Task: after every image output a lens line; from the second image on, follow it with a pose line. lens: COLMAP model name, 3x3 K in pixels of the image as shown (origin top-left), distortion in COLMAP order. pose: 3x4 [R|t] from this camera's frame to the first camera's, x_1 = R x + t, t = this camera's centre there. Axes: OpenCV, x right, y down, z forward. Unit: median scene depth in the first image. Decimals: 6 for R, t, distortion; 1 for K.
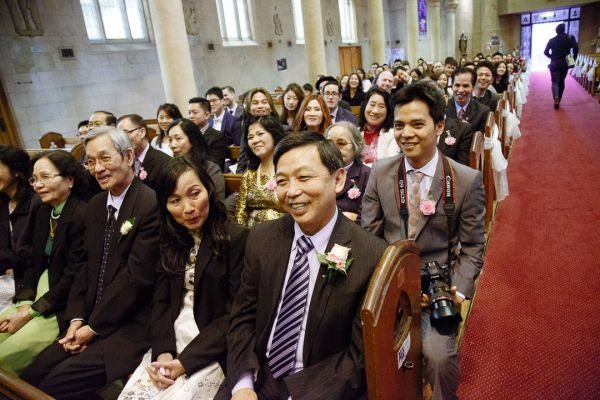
lens RADIAL K [[436.8, 0, 300.0], [0, 436.8, 200.0], [0, 0, 1]] dist [-0.104796, 0.071228]
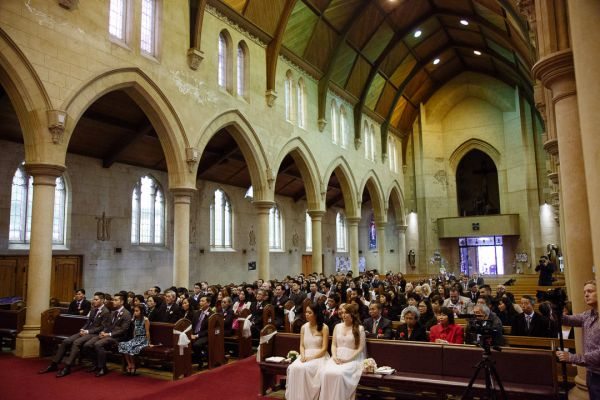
lens RADIAL K [[436.8, 0, 300.0], [0, 436.8, 200.0], [0, 0, 1]] dist [-0.104796, 0.071228]
pose [[0.995565, 0.093422, 0.011095, 0.078783], [-0.079729, 0.900431, -0.427631, 0.081982], [-0.049941, 0.424850, 0.903885, -0.365853]]
